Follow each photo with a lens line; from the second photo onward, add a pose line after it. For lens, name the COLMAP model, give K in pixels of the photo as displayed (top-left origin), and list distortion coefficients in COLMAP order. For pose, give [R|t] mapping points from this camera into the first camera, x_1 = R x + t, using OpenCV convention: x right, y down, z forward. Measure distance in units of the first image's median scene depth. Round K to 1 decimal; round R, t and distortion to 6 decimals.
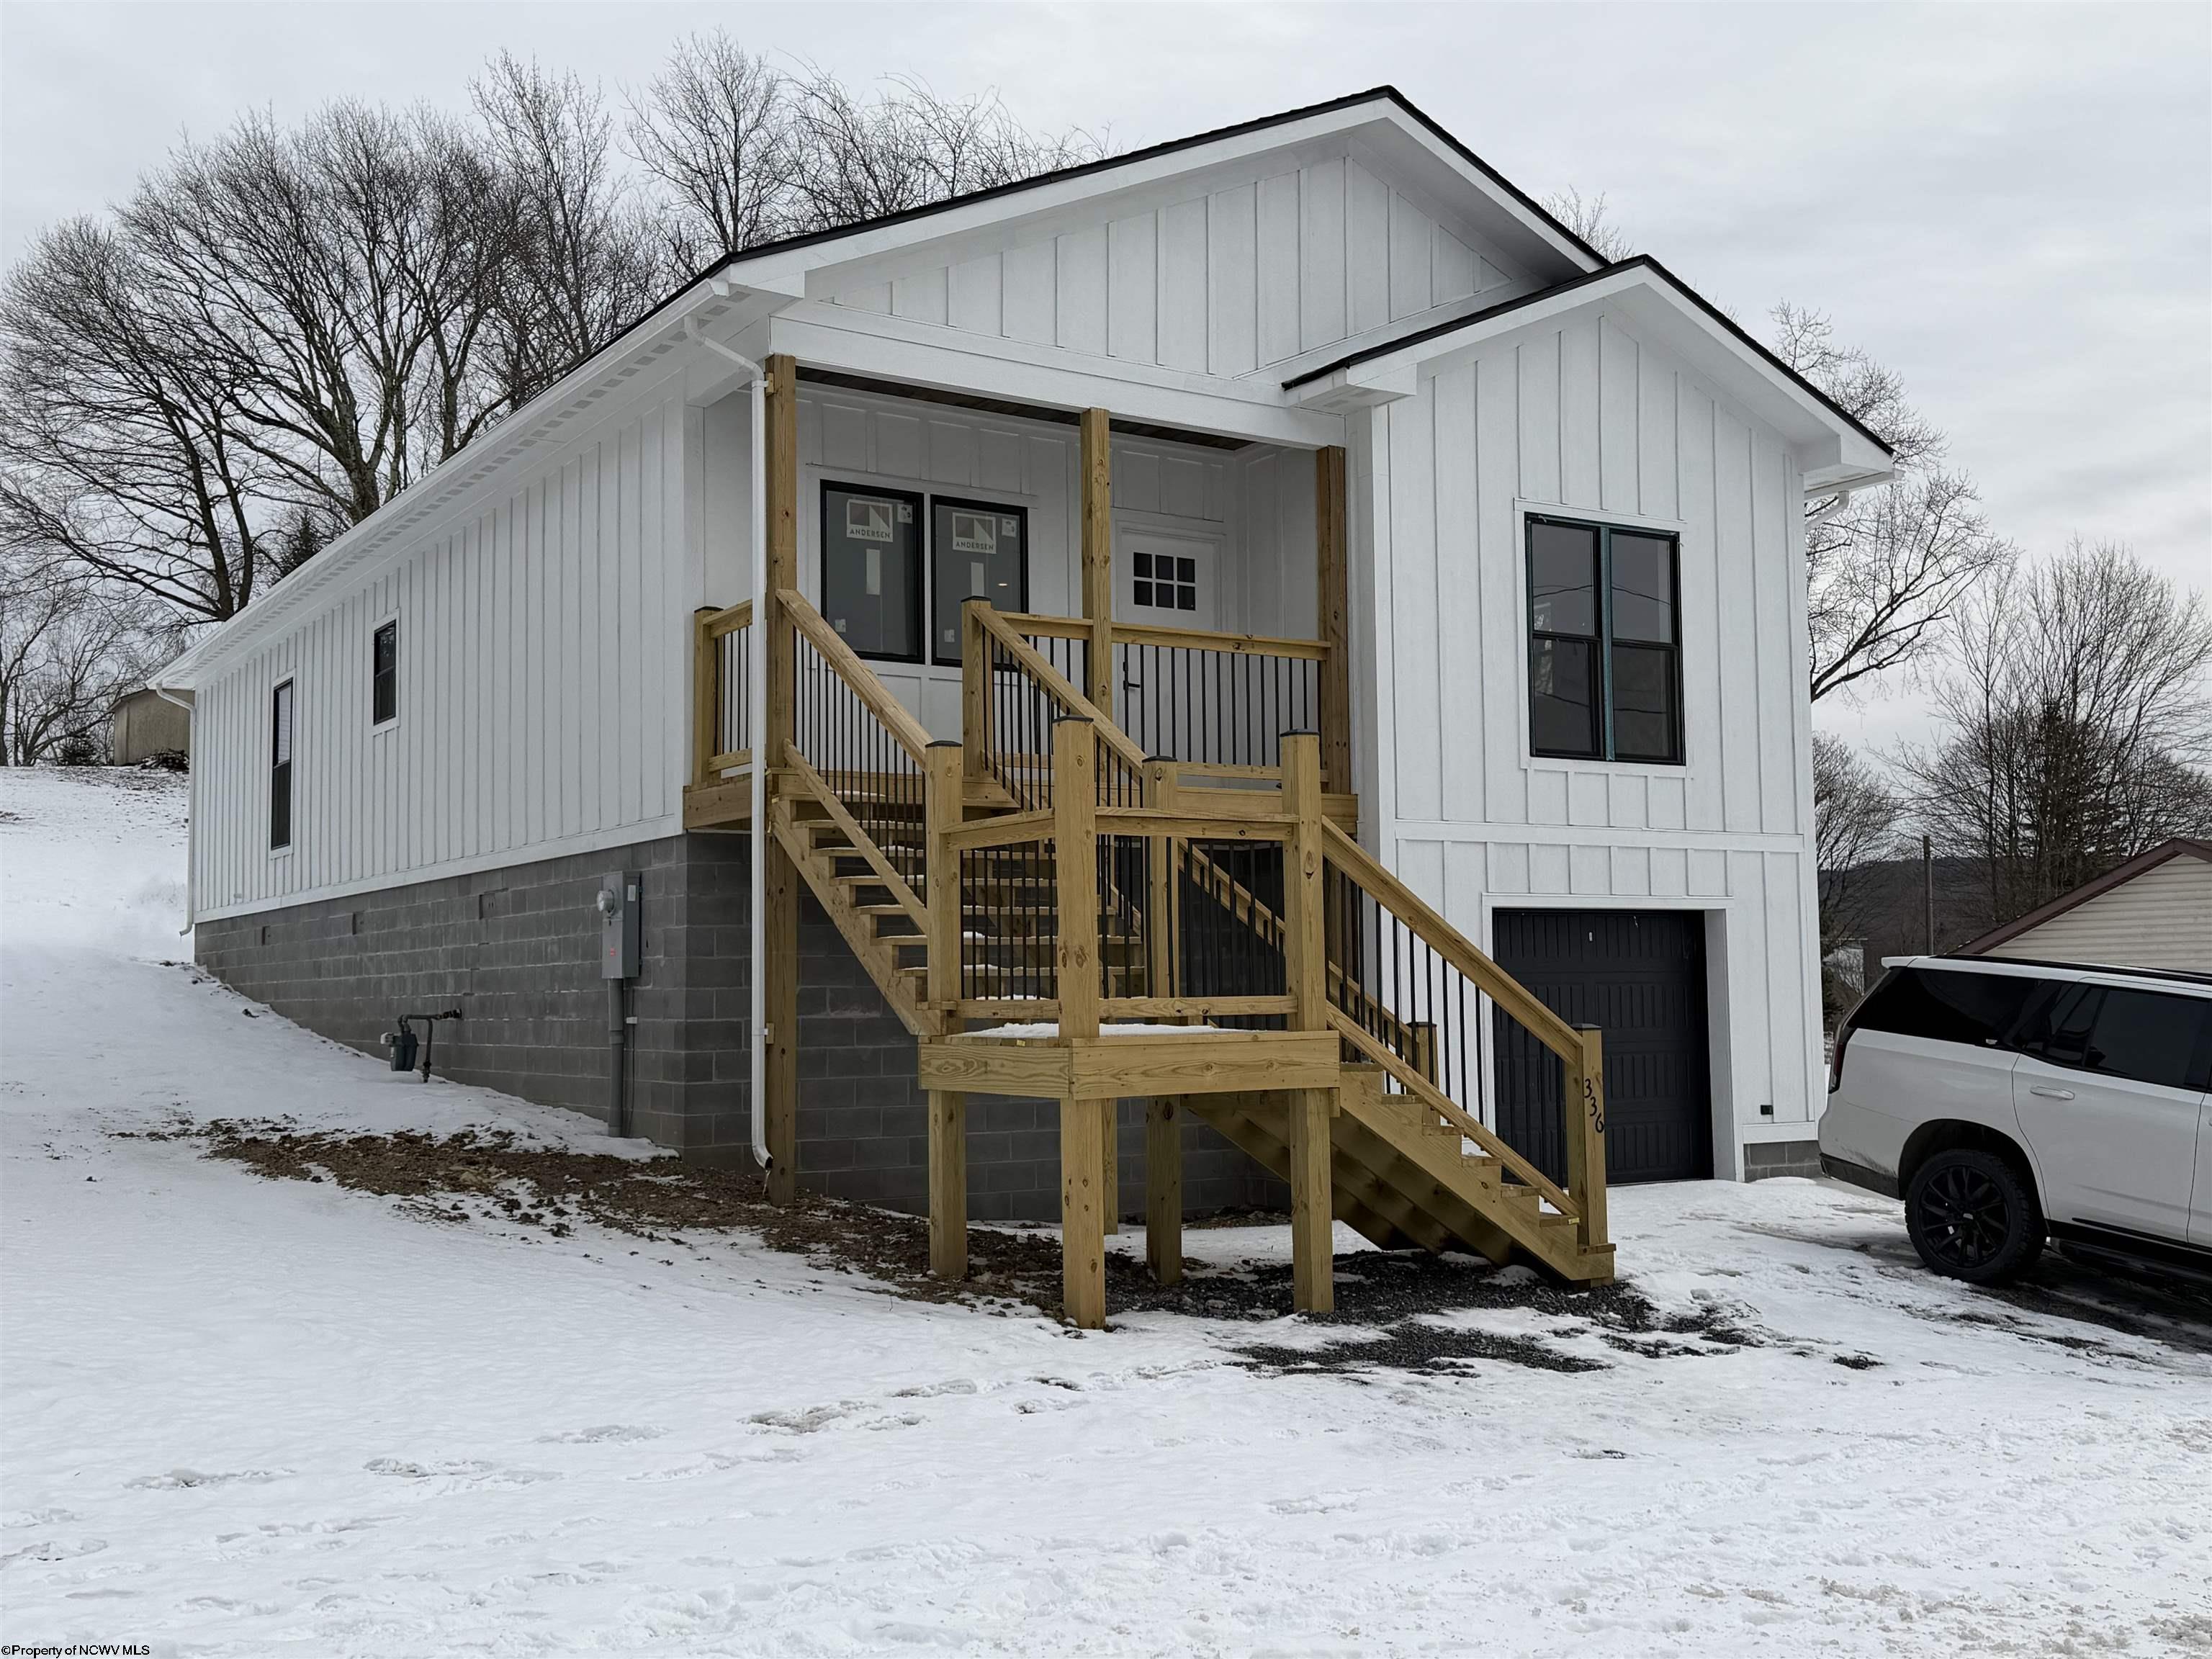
lens RADIAL K [[2146.4, 0, 1102.4], [0, 2146.4, 823.3], [0, 0, 1]] dist [0.140311, 0.002051]
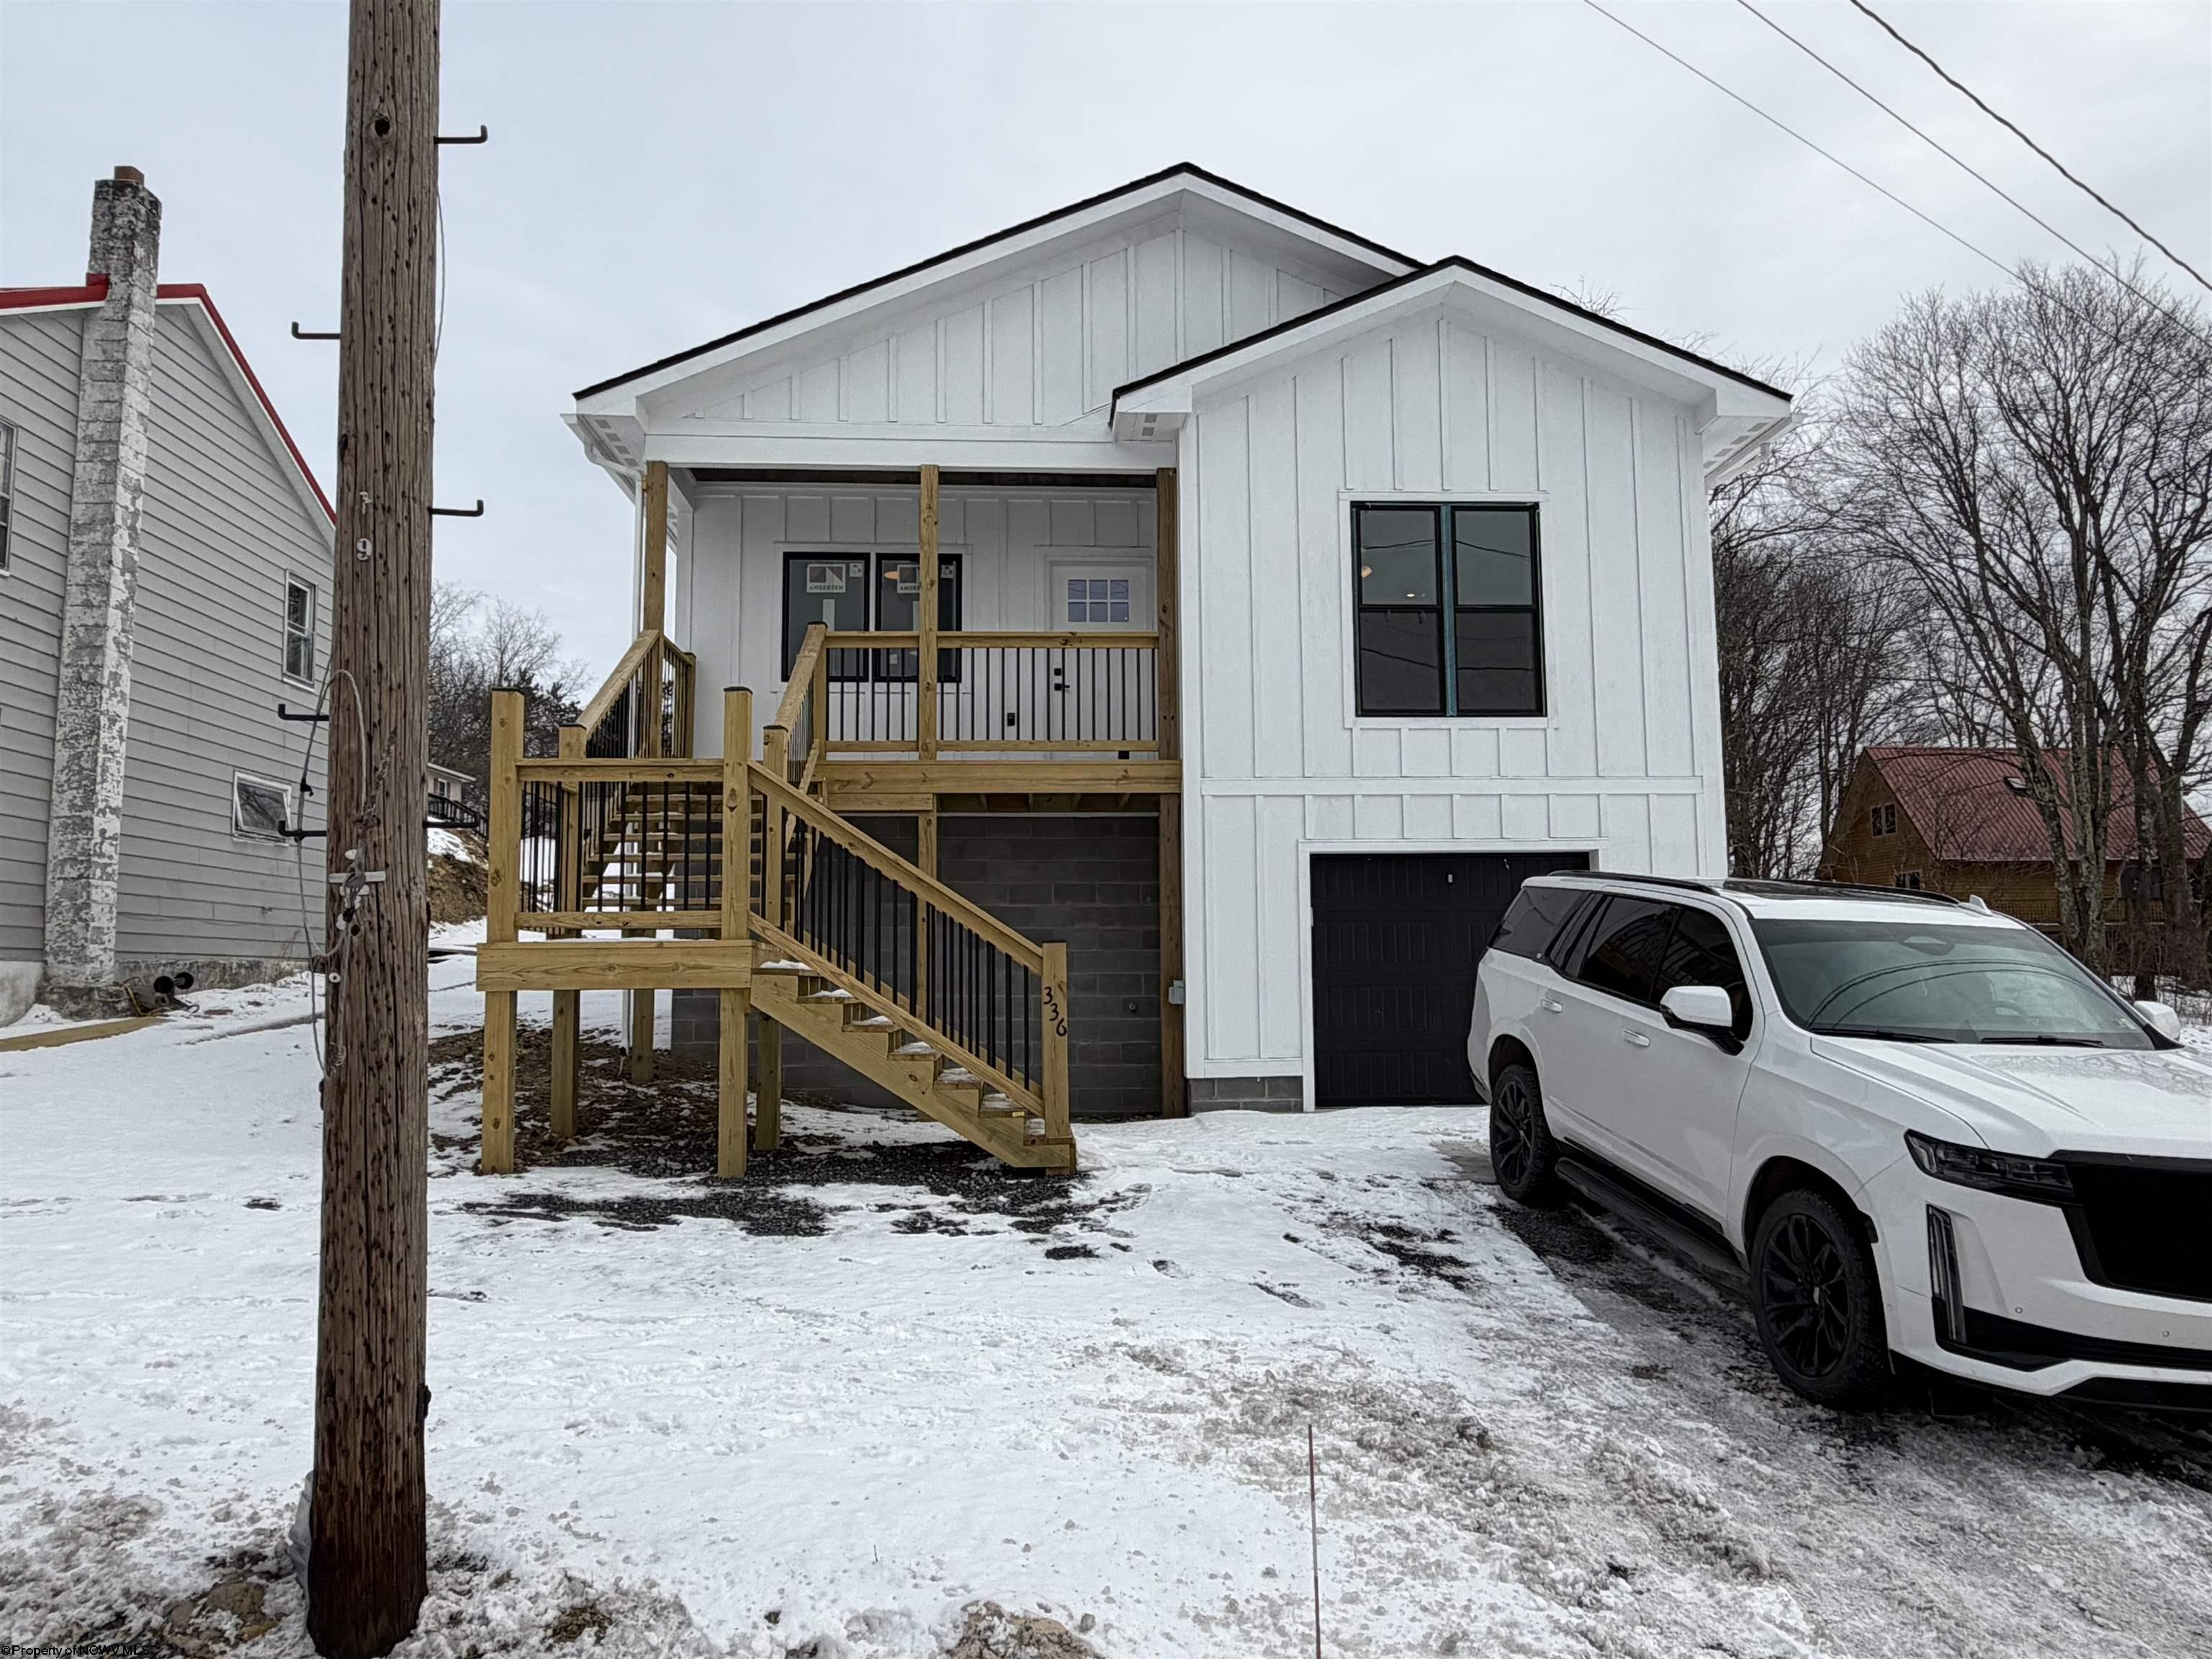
lens RADIAL K [[1519.7, 0, 1109.3], [0, 1519.7, 844.5], [0, 0, 1]] dist [0.003829, 0.001729]
pose [[0.871411, -0.041081, -0.488831, 0.465686], [0.035933, 0.999156, -0.019913, 0.045716], [0.489236, -0.000213, 0.872151, 0.250453]]
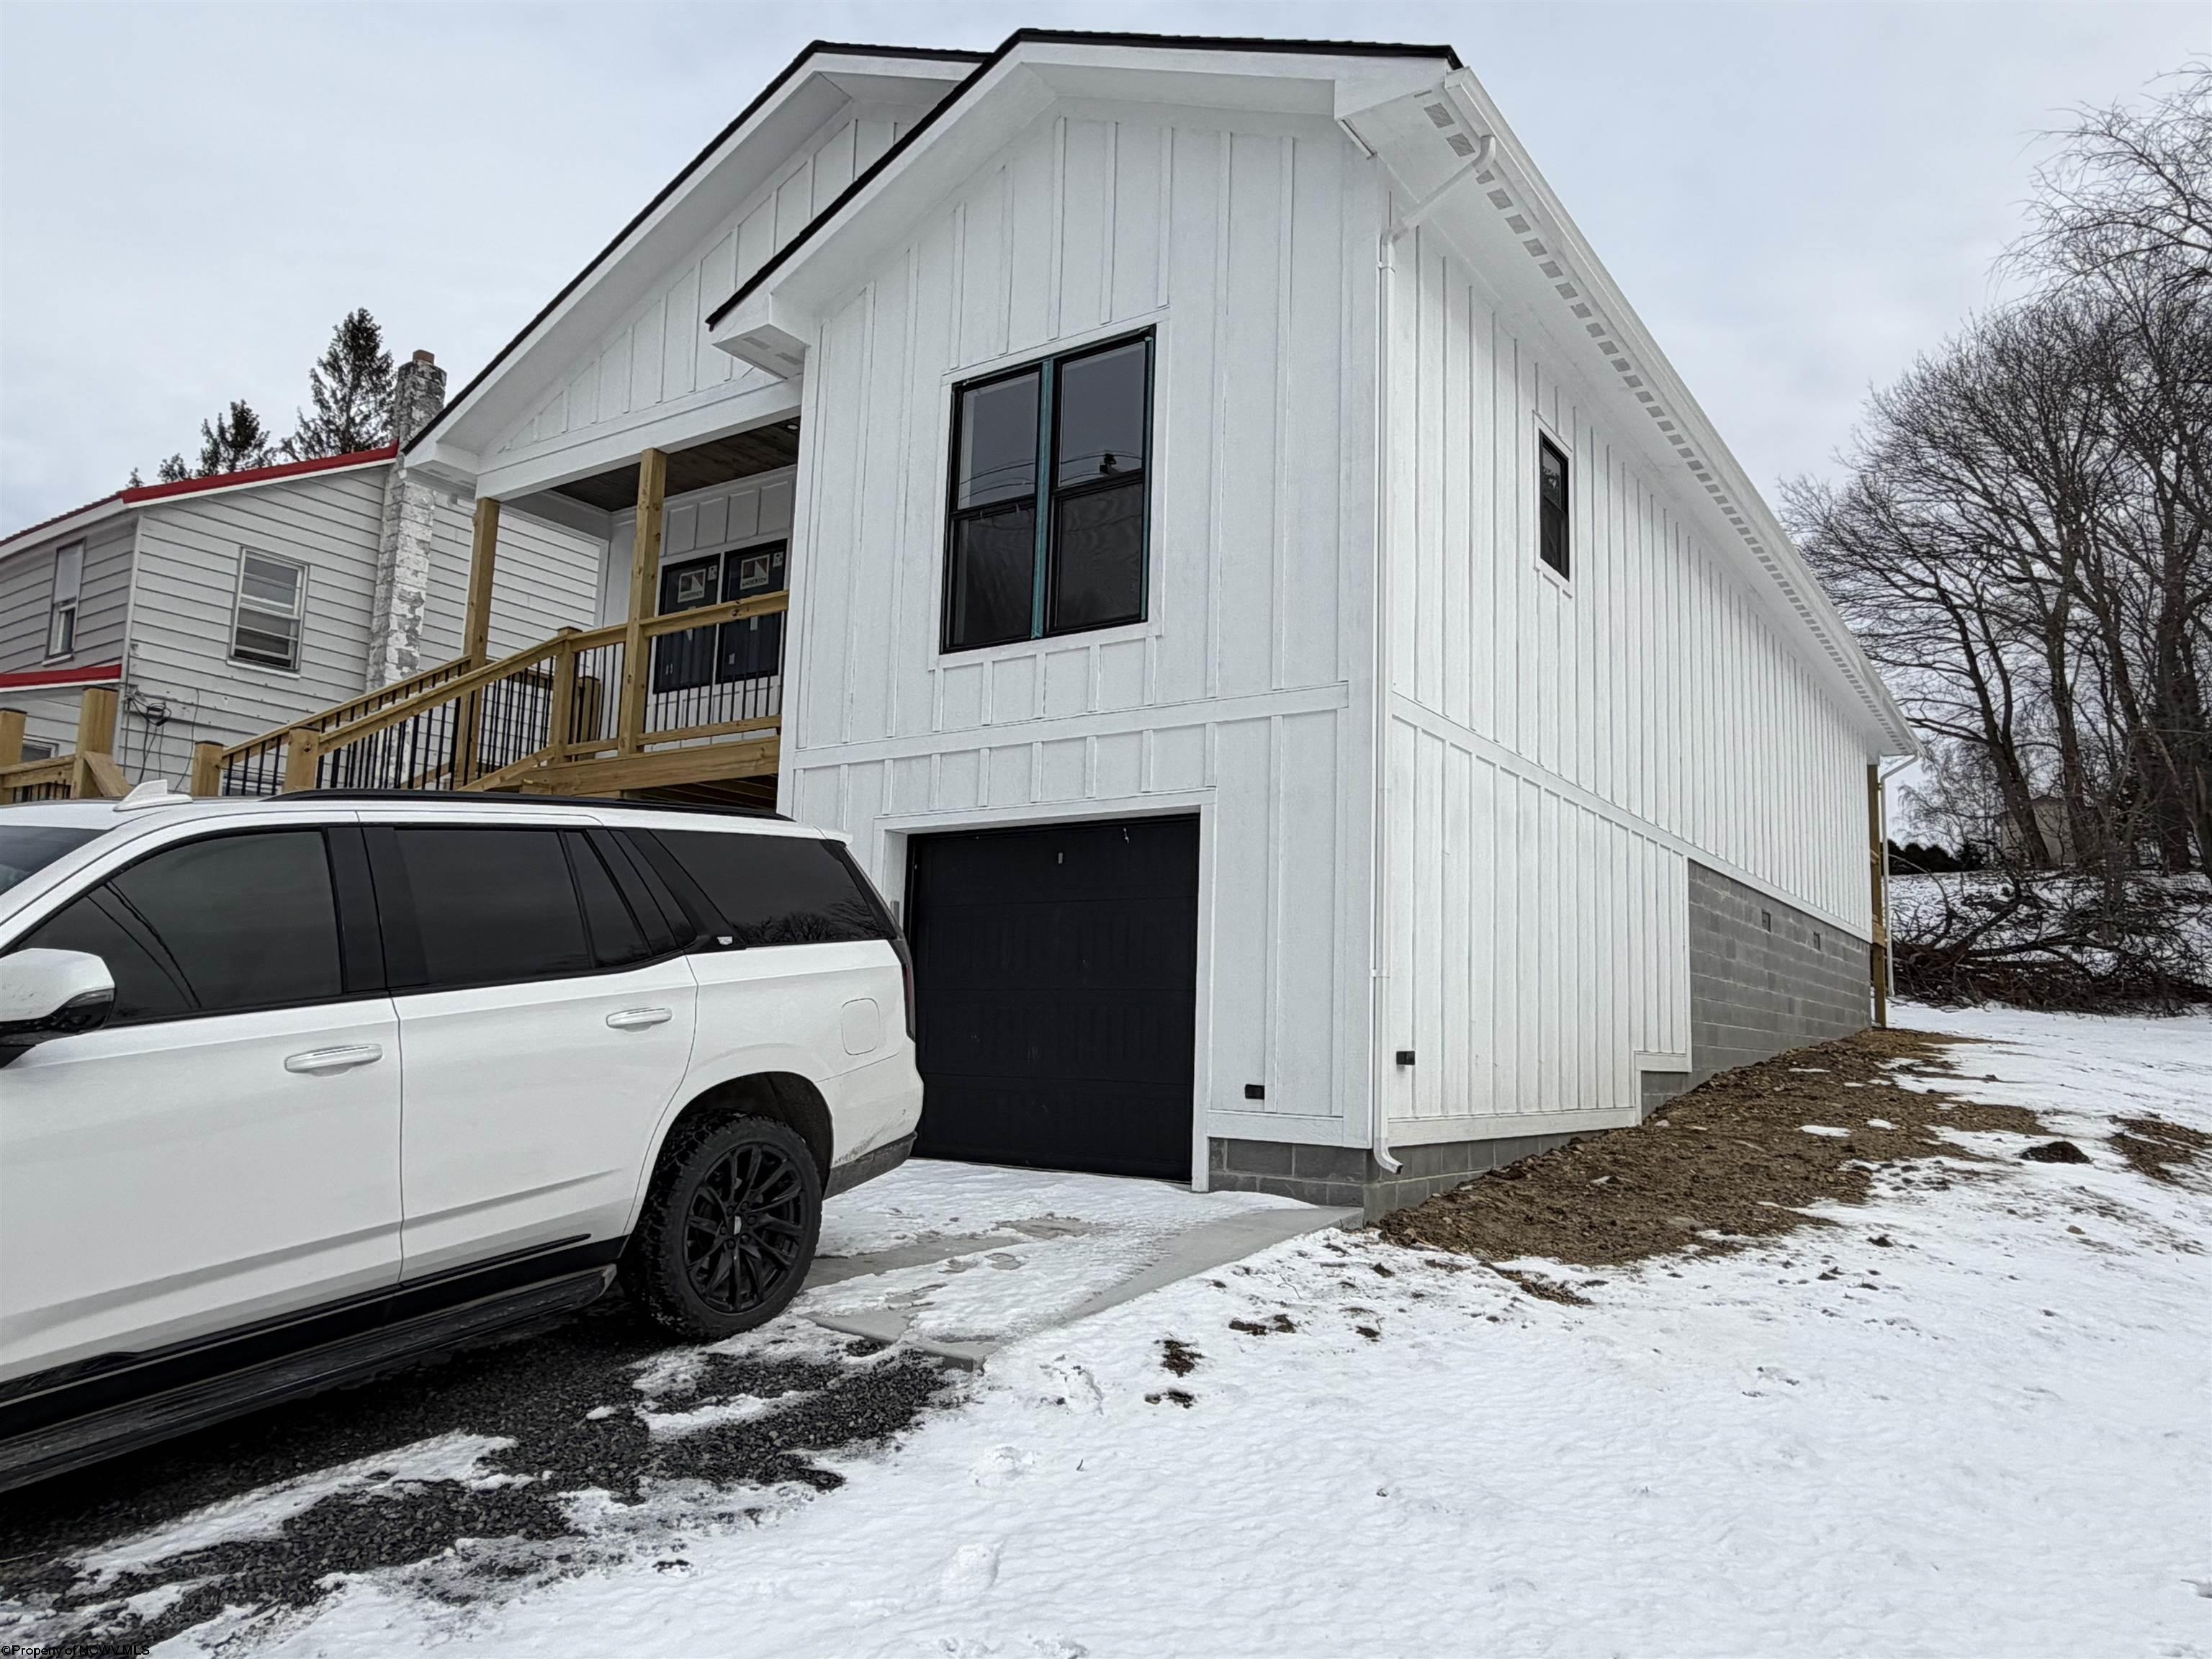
lens RADIAL K [[1519.7, 0, 1109.3], [0, 1519.7, 844.5], [0, 0, 1]] dist [0.003829, 0.001729]
pose [[0.392225, -0.097739, -0.914662, 0.770639], [0.033622, 0.995198, -0.091927, 0.102698], [0.919255, 0.005304, 0.393628, 0.817889]]
